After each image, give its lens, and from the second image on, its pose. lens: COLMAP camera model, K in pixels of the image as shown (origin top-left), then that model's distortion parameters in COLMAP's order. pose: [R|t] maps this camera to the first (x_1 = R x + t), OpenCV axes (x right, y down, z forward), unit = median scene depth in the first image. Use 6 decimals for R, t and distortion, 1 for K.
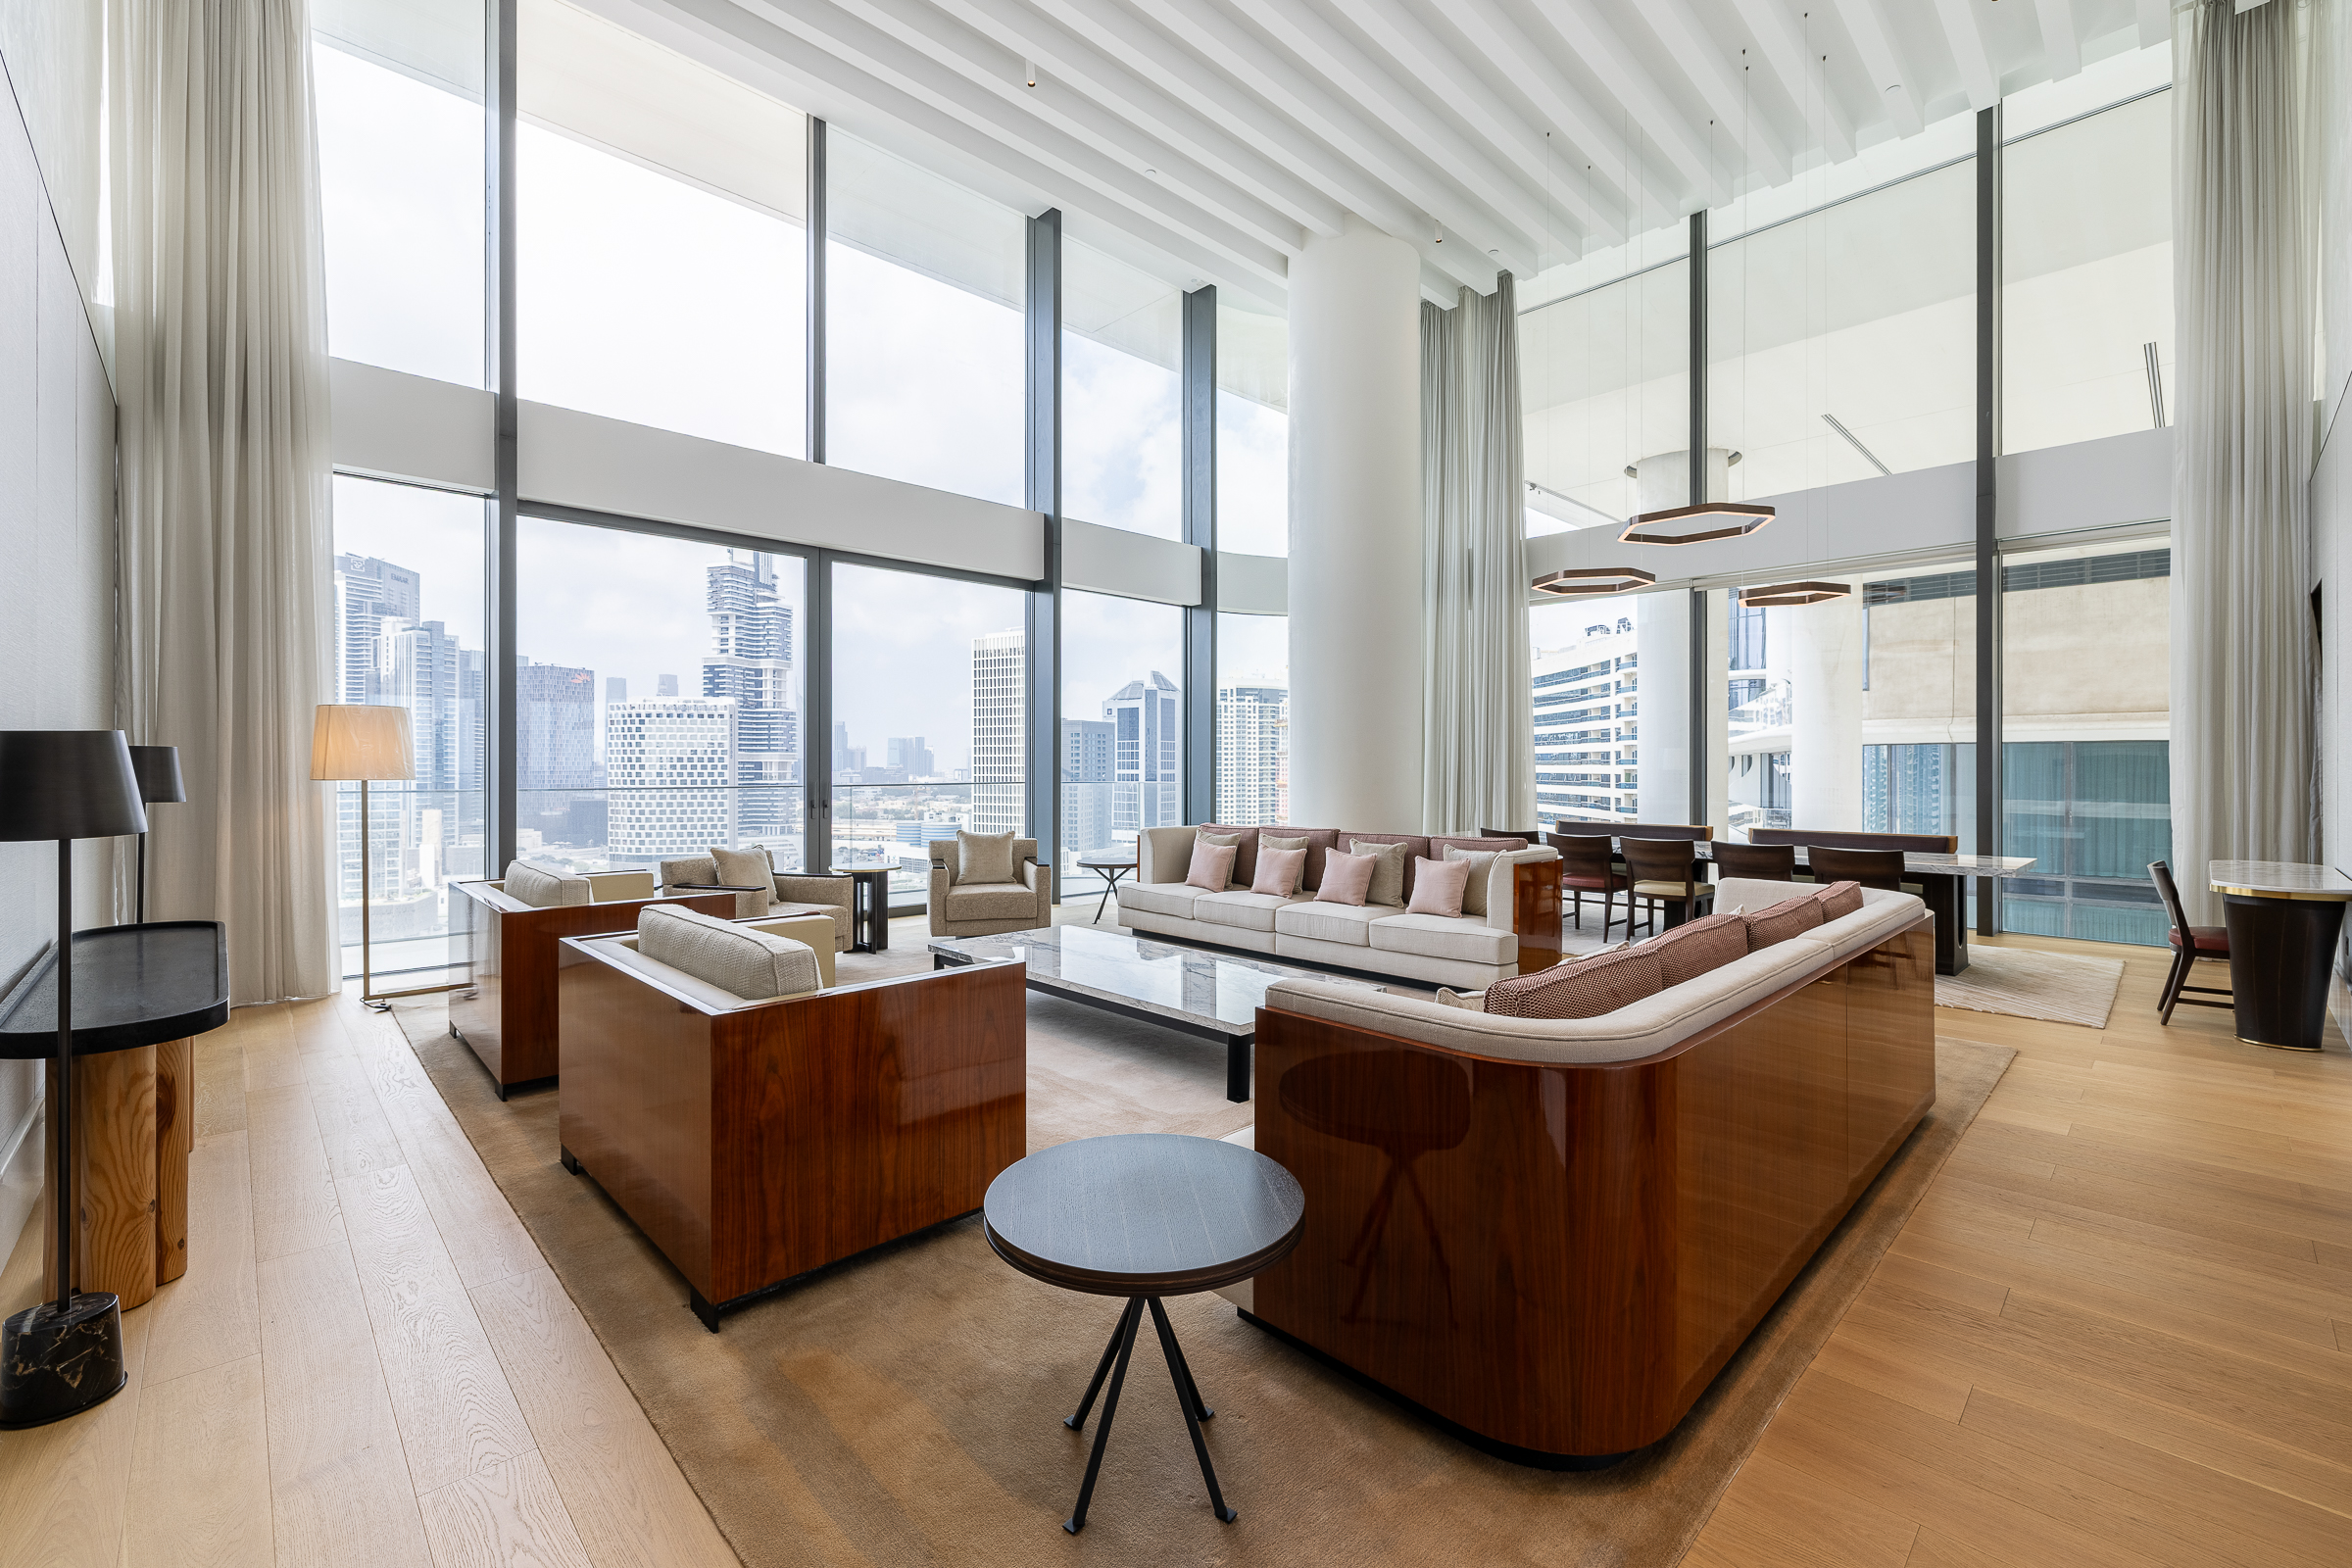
lens RADIAL K [[991.0, 0, 1164.7], [0, 991.0, 765.6], [0, 0, 1]] dist [-0.001028, 0.000037]
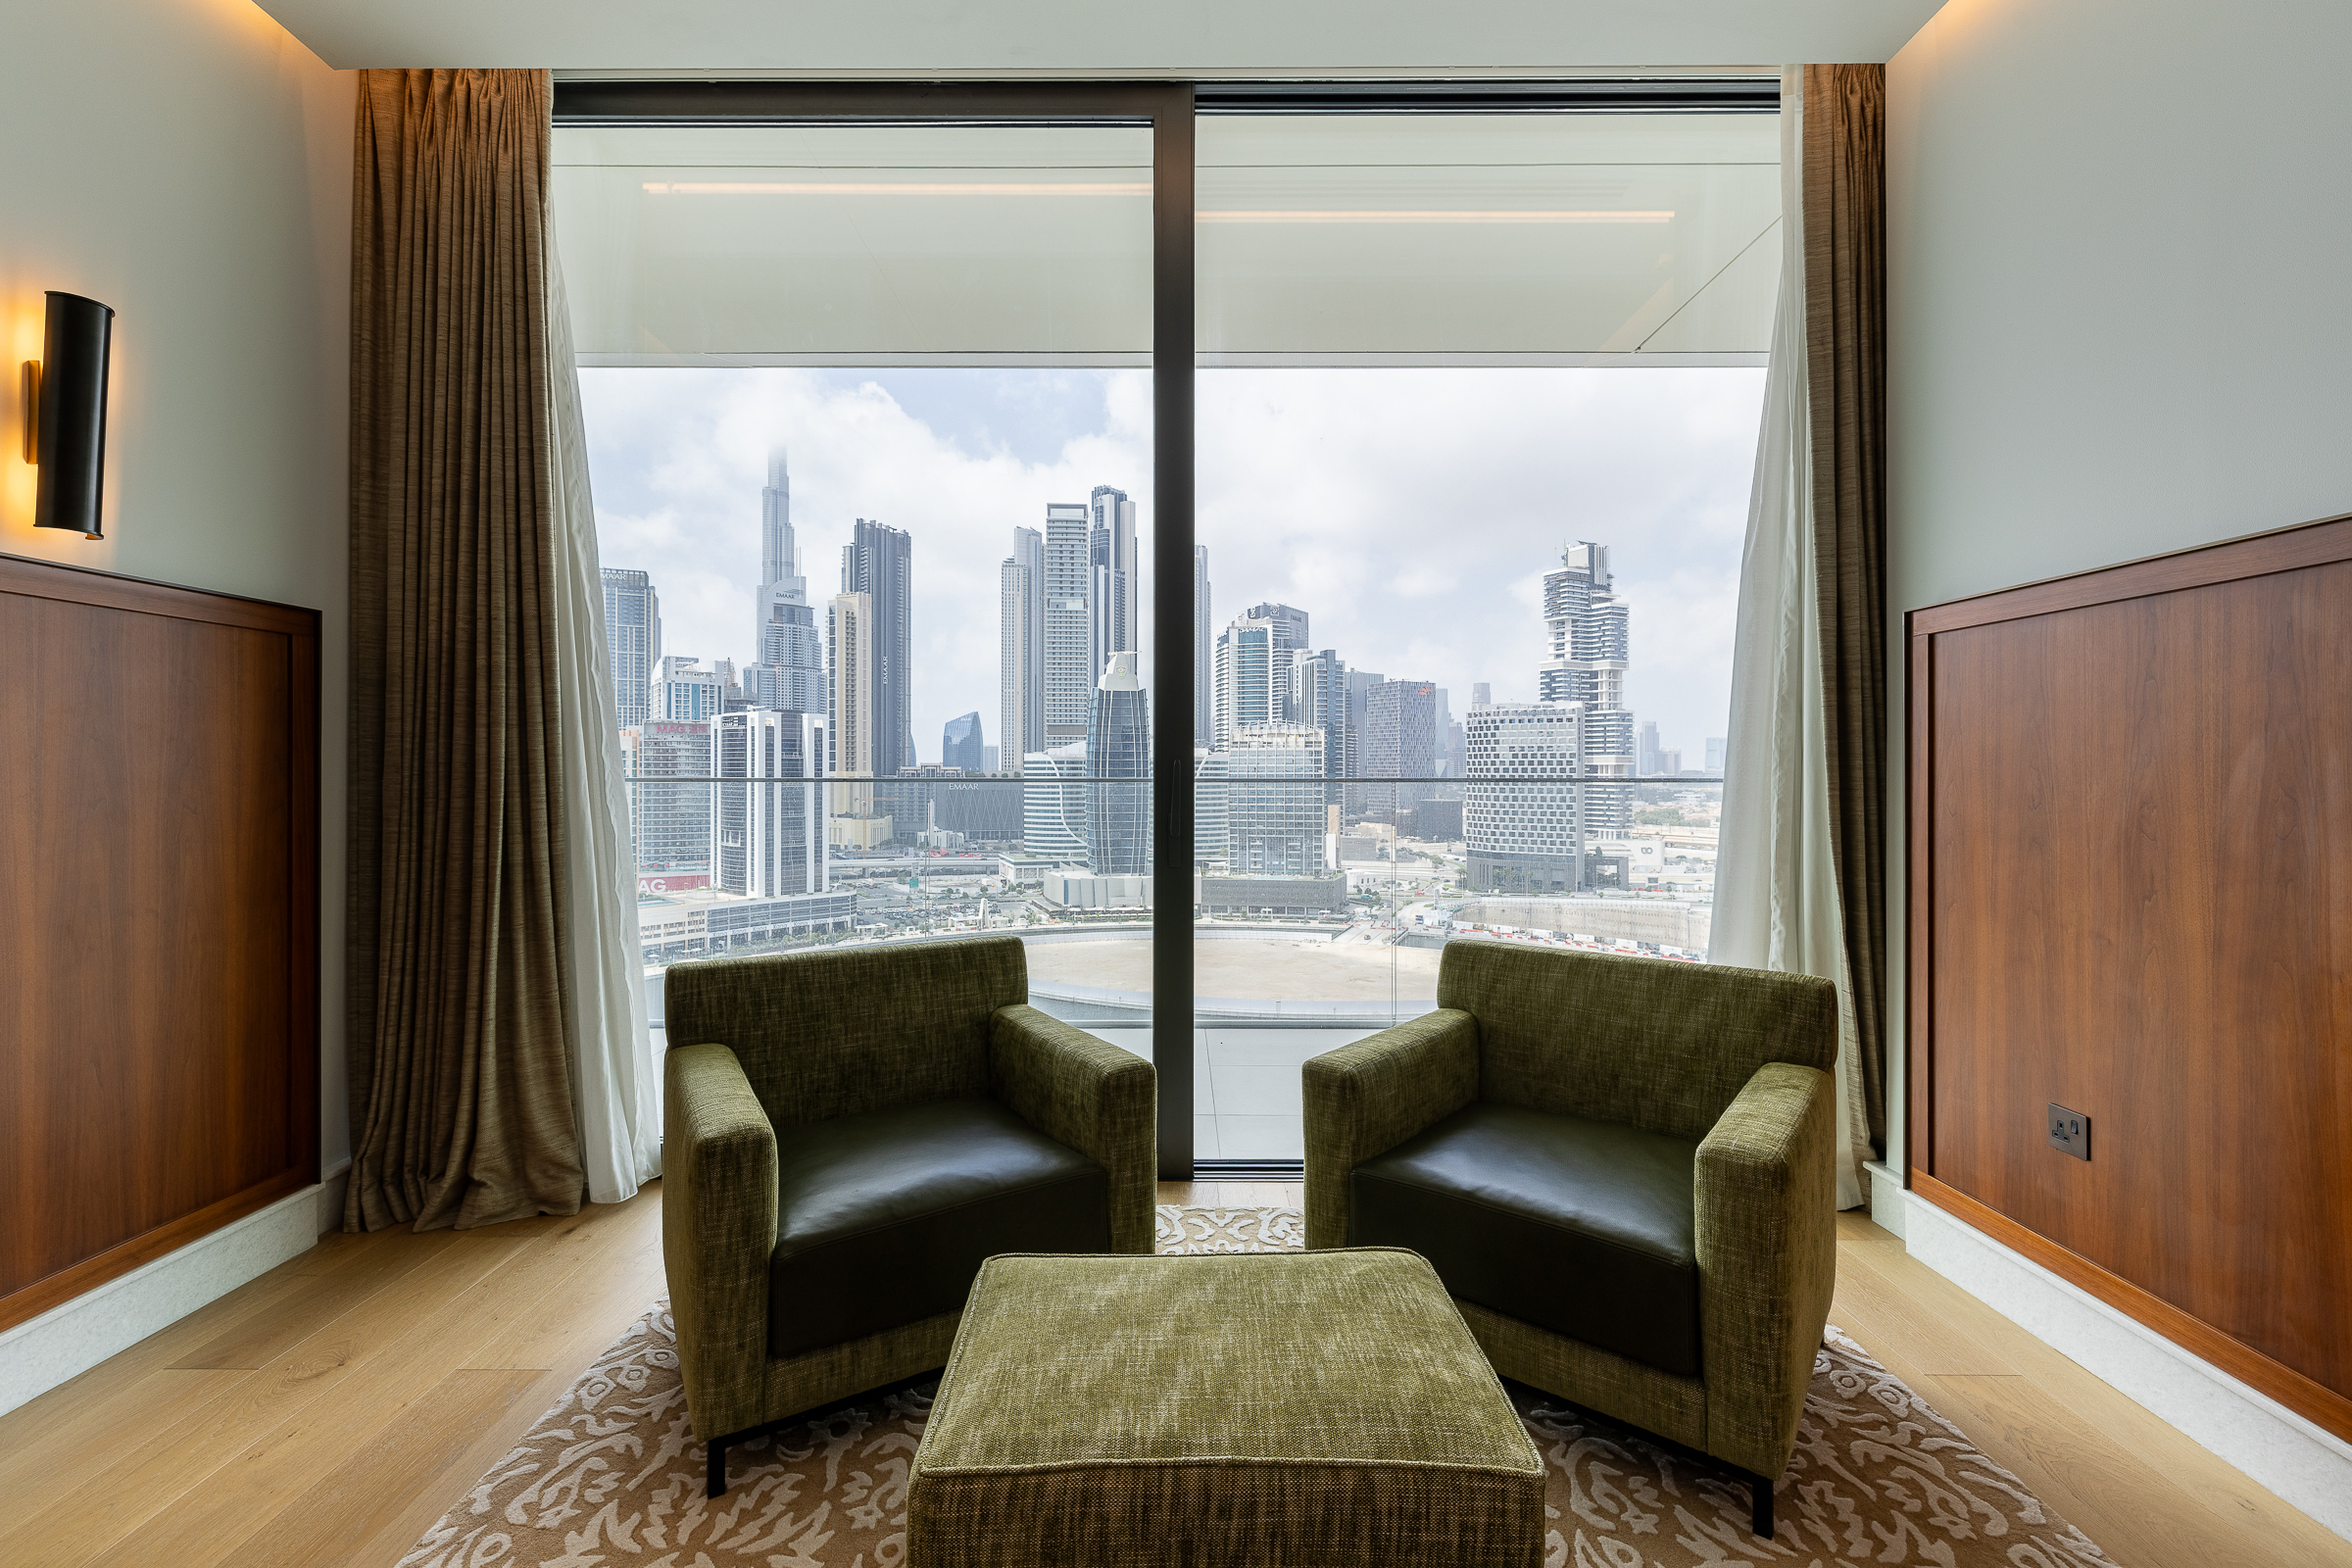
lens RADIAL K [[991.0, 0, 1173.4], [0, 991.0, 788.8], [0, 0, 1]] dist [-0.001028, 0.000037]
pose [[0.726641, 0.011959, -0.686914, -0.132589], [0.002024, 0.999807, 0.019548, 0.000225], [0.687015, -0.015594, 0.726476, -0.072970]]
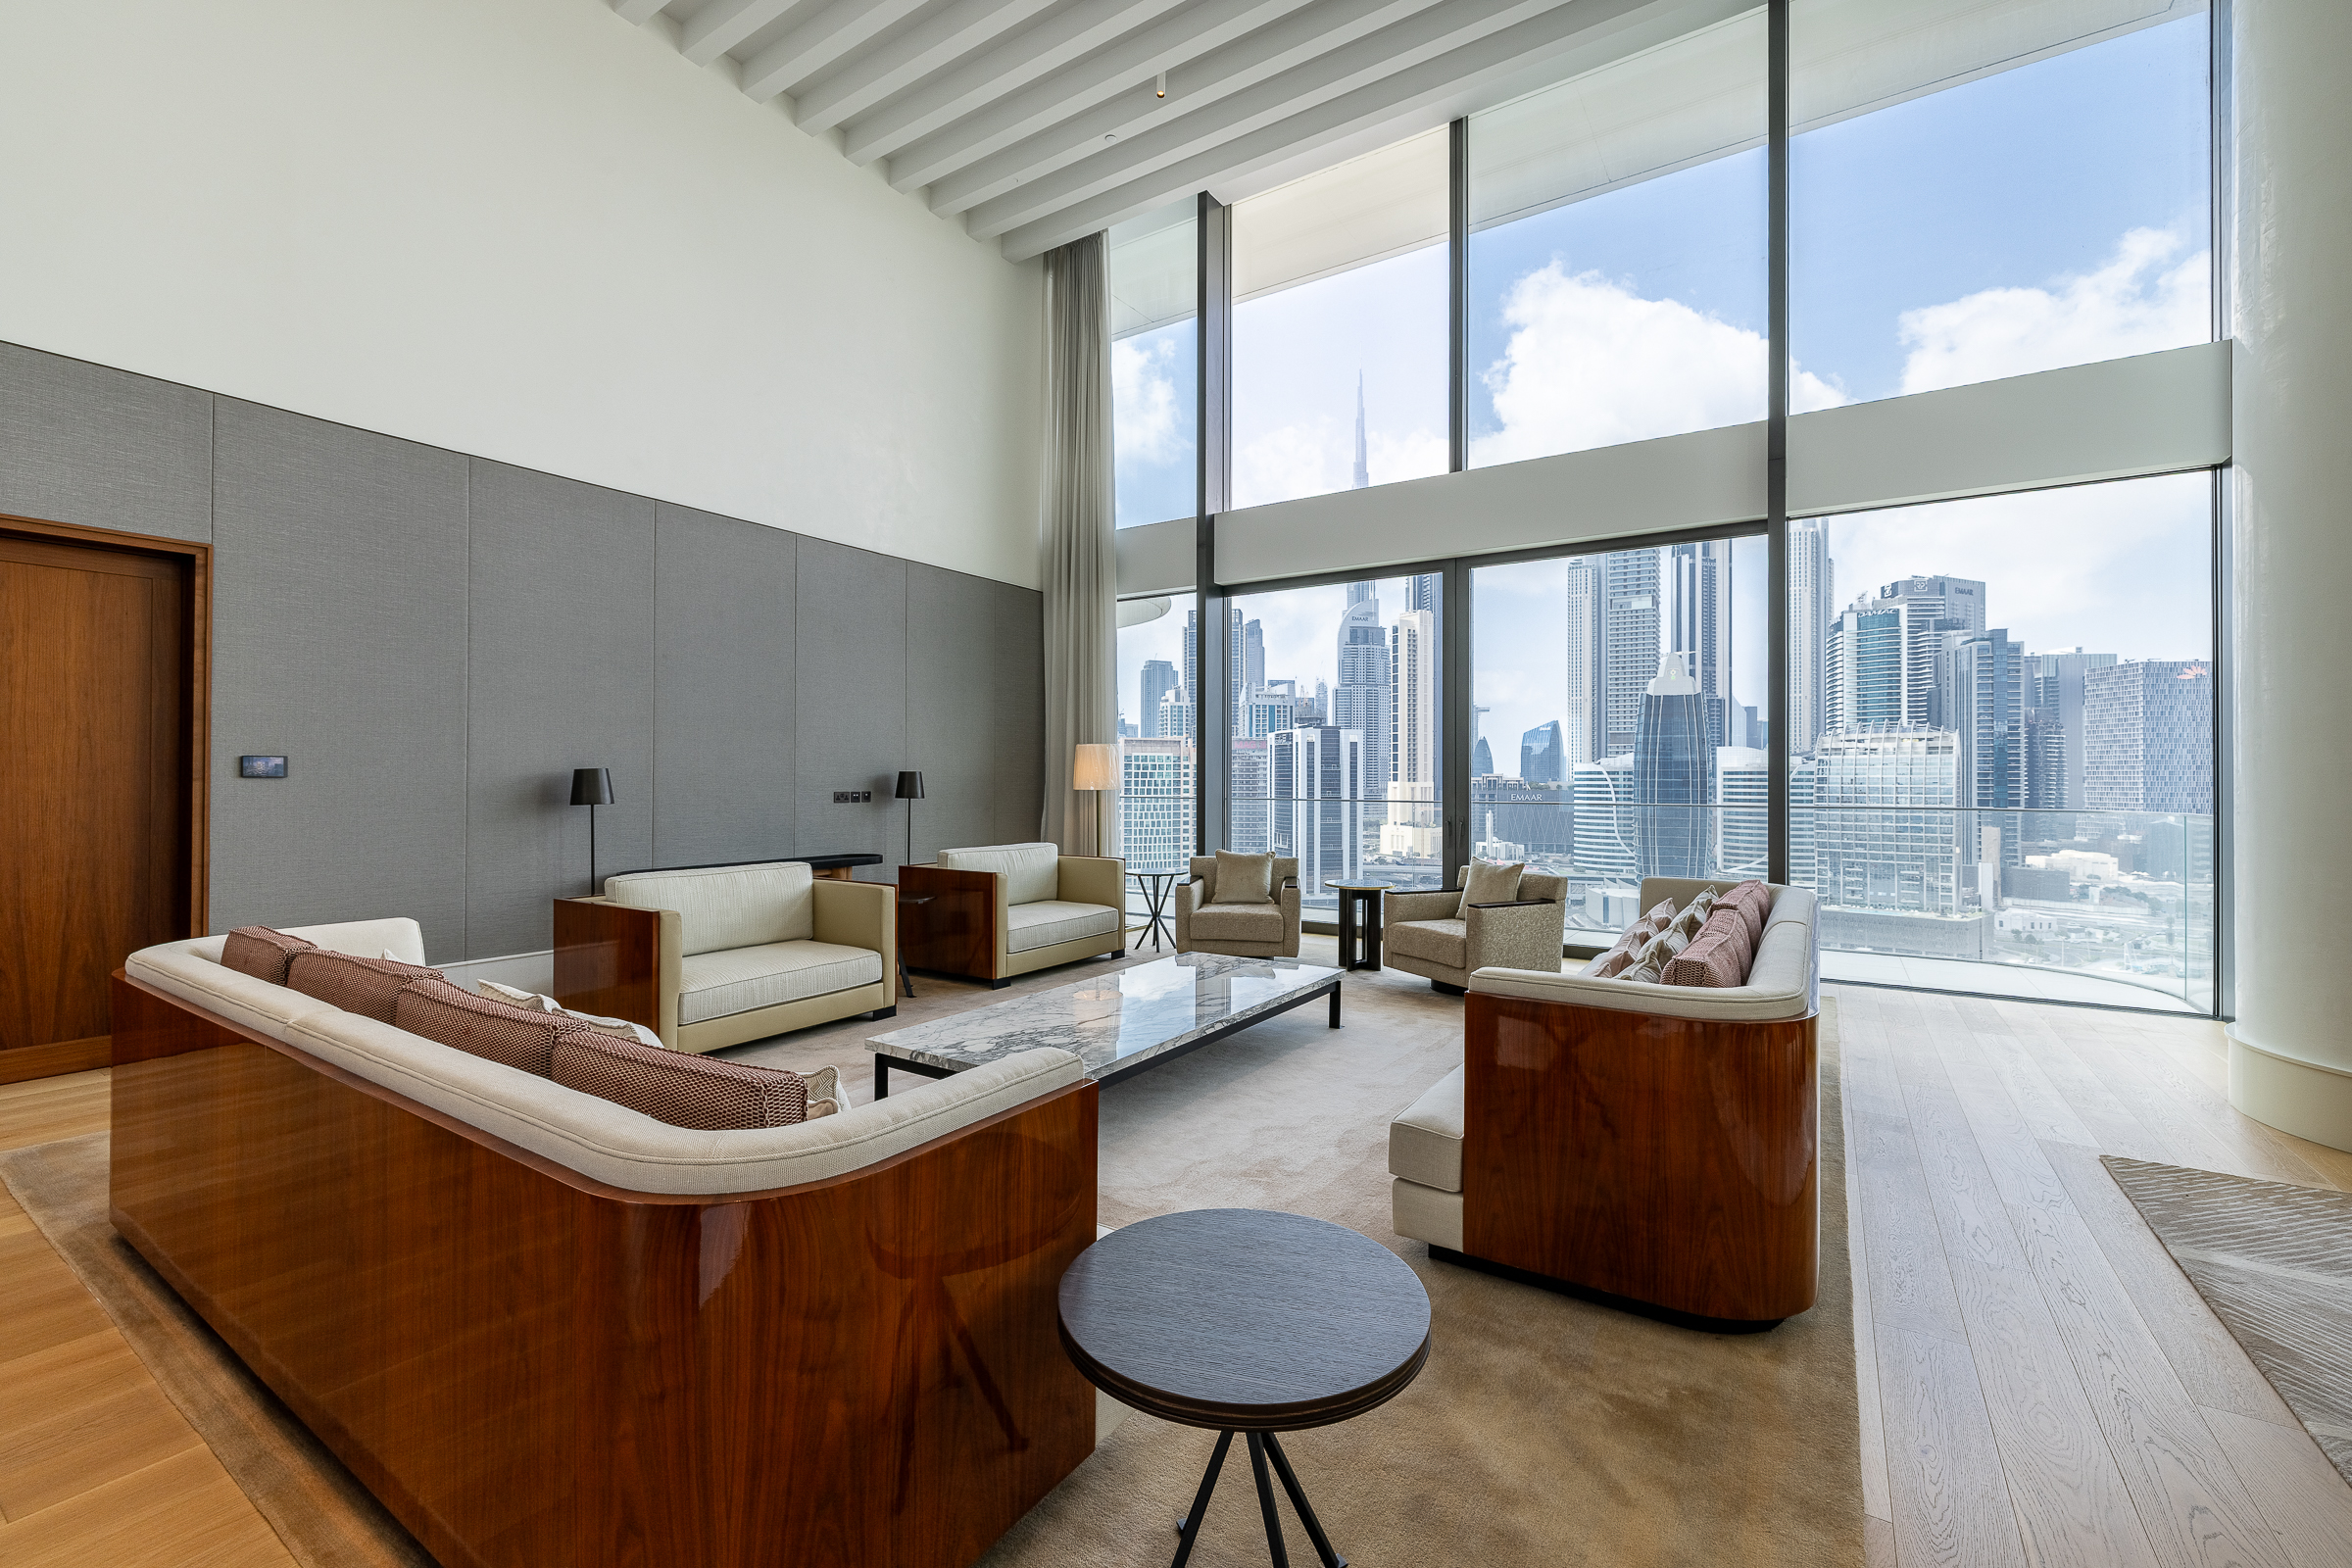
lens RADIAL K [[991.0, 0, 1174.1], [0, 991.0, 772.9], [0, 0, 1]] dist [-0.001028, 0.000037]
pose [[0.230575, -0.007368, -0.973027, 0.034046], [-0.000332, 0.999971, -0.007650, -0.000051], [0.973055, 0.002087, 0.230566, 0.032203]]
